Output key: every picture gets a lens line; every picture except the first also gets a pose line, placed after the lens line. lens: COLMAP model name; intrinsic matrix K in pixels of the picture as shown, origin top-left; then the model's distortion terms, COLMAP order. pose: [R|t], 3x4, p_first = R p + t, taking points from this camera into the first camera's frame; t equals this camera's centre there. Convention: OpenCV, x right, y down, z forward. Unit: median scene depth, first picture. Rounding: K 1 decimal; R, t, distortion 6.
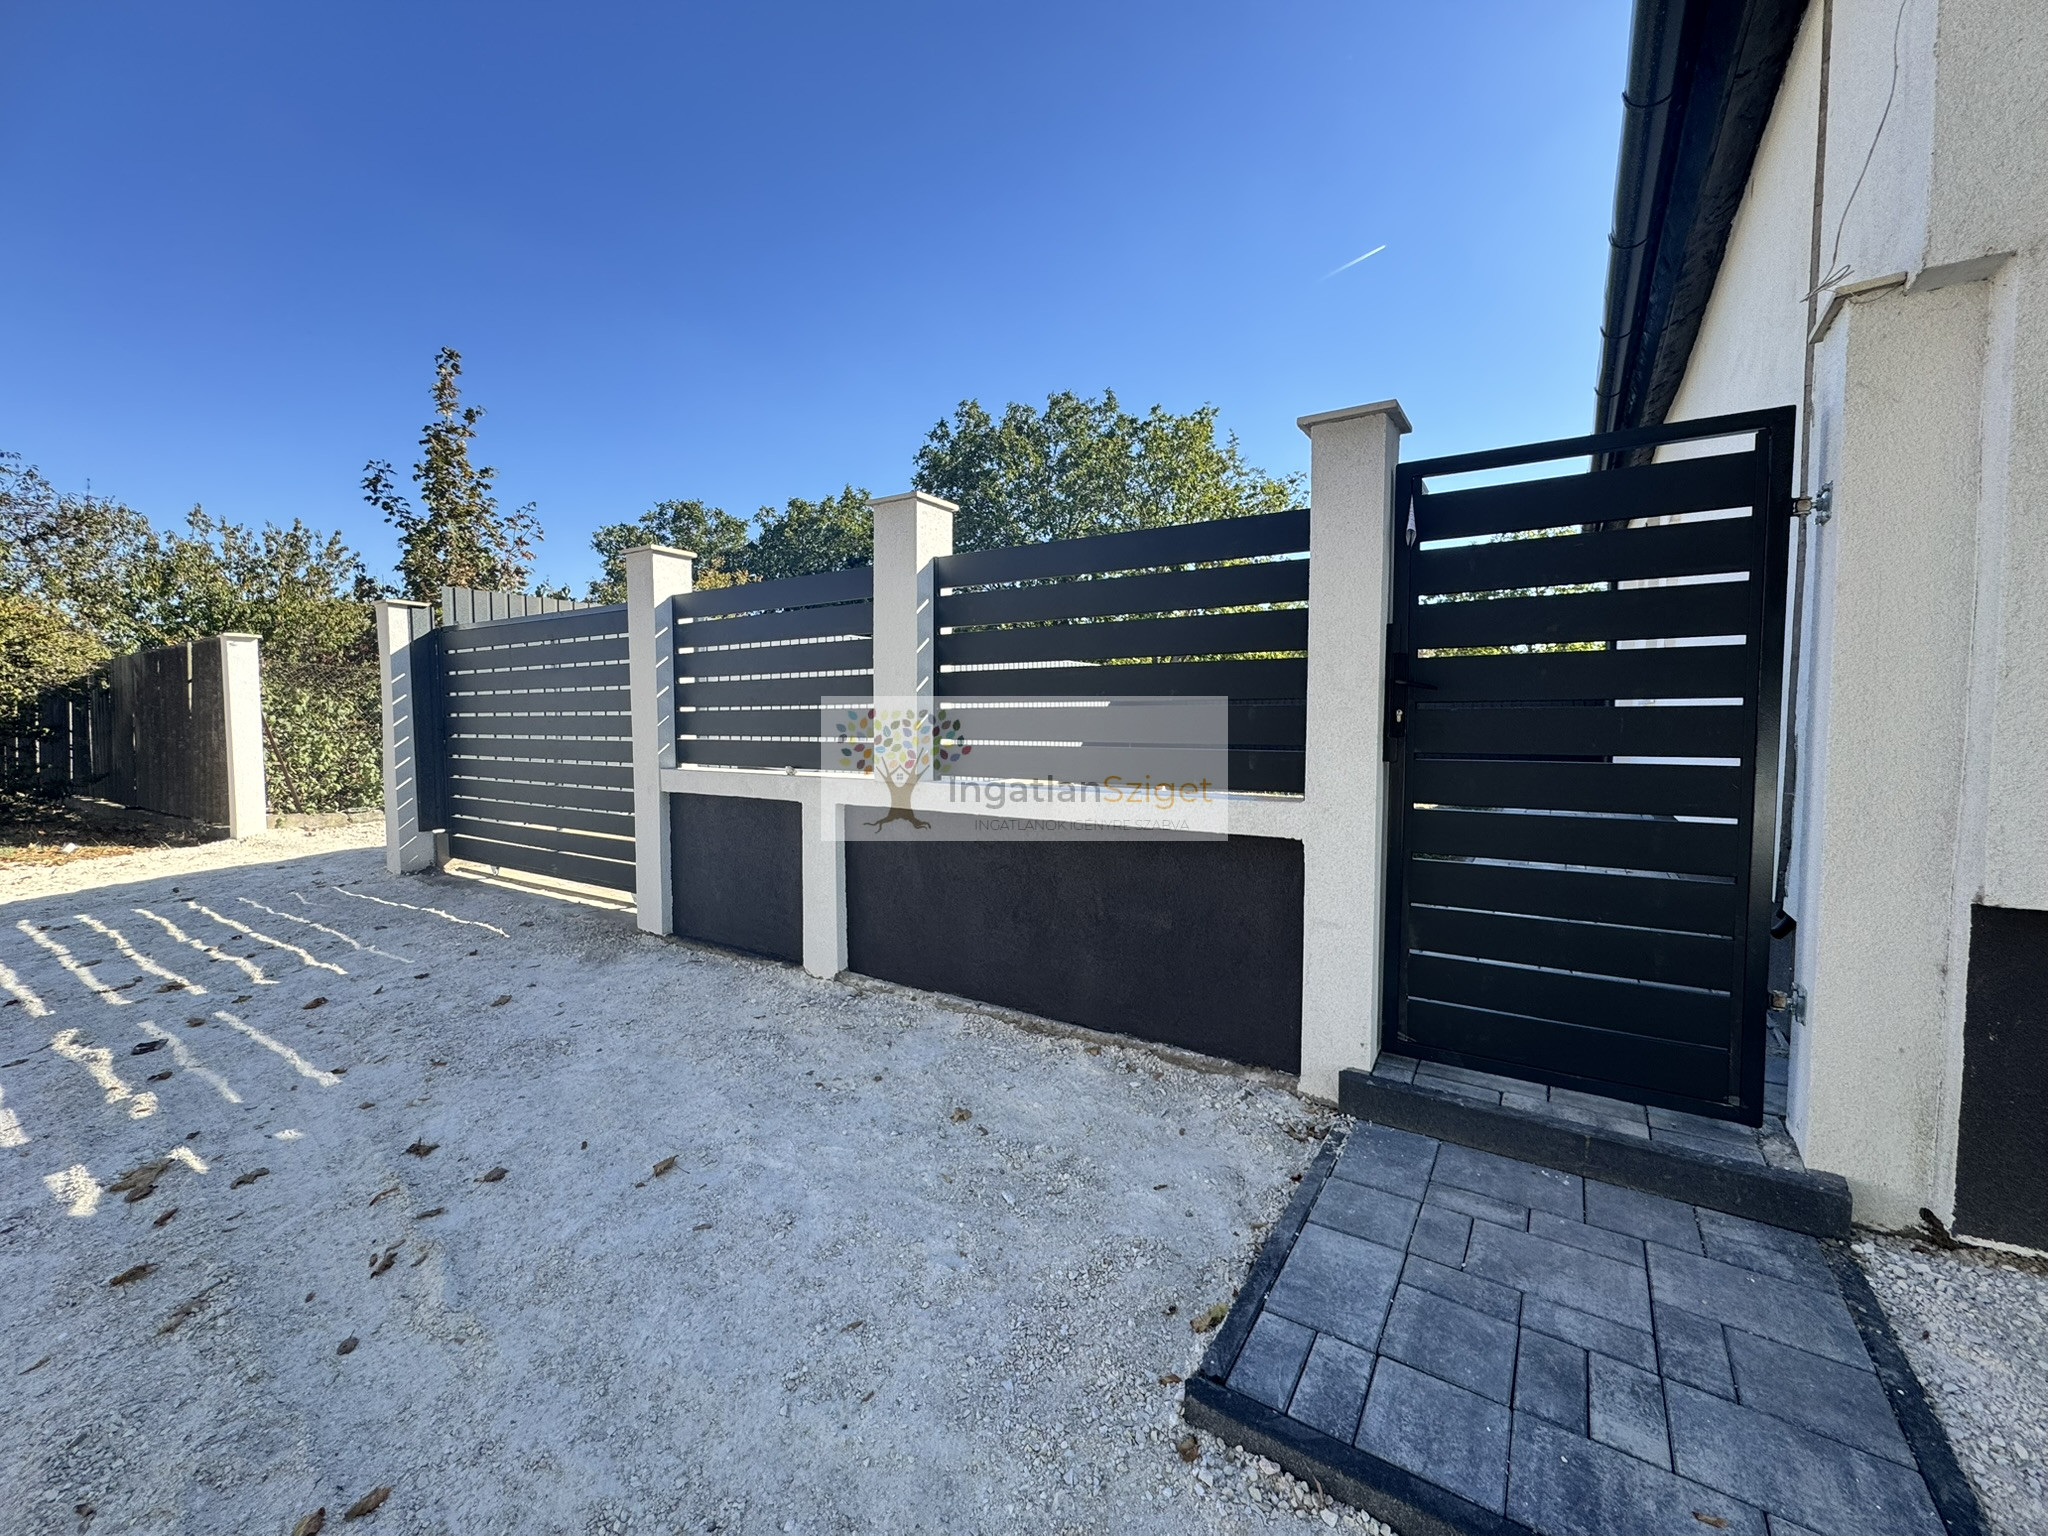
lens RADIAL K [[818.2, 0, 1025.3], [0, 818.2, 763.6], [0, 0, 1]] dist [0.000303, 0.000147]
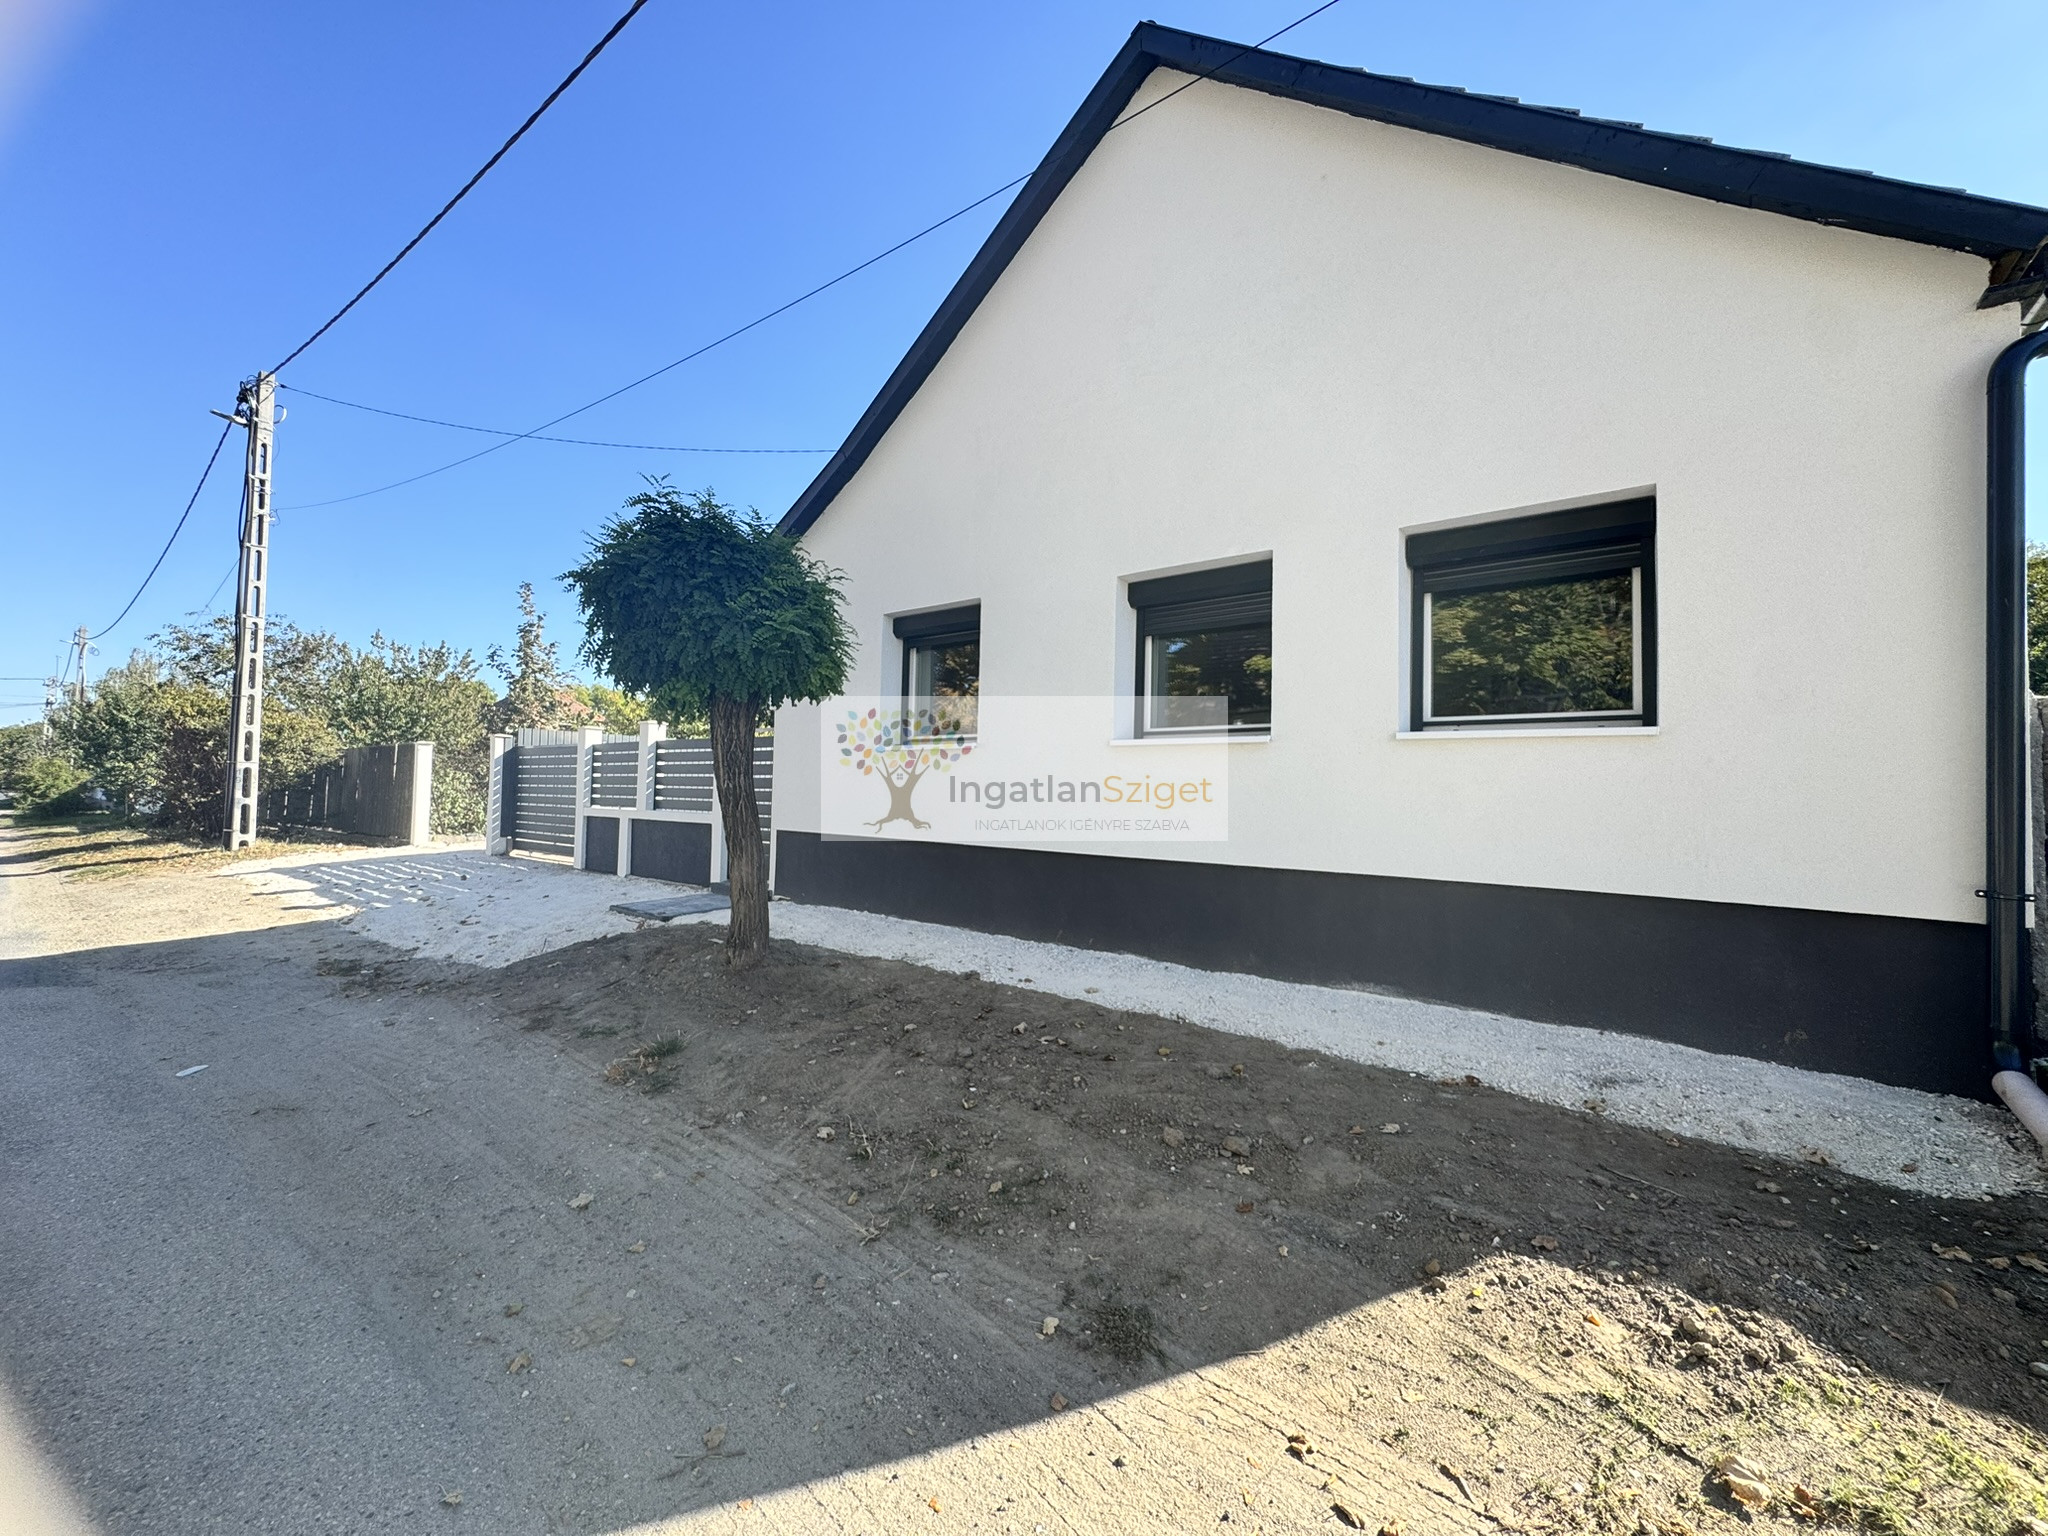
lens RADIAL K [[818.2, 0, 1026.7], [0, 818.2, 770.7], [0, 0, 1]] dist [0.000303, 0.000147]
pose [[0.996383, 0.019996, -0.082593, 0.758191], [-0.026952, 0.996103, -0.083983, 0.045140], [0.080591, 0.085906, 0.993038, -0.972065]]
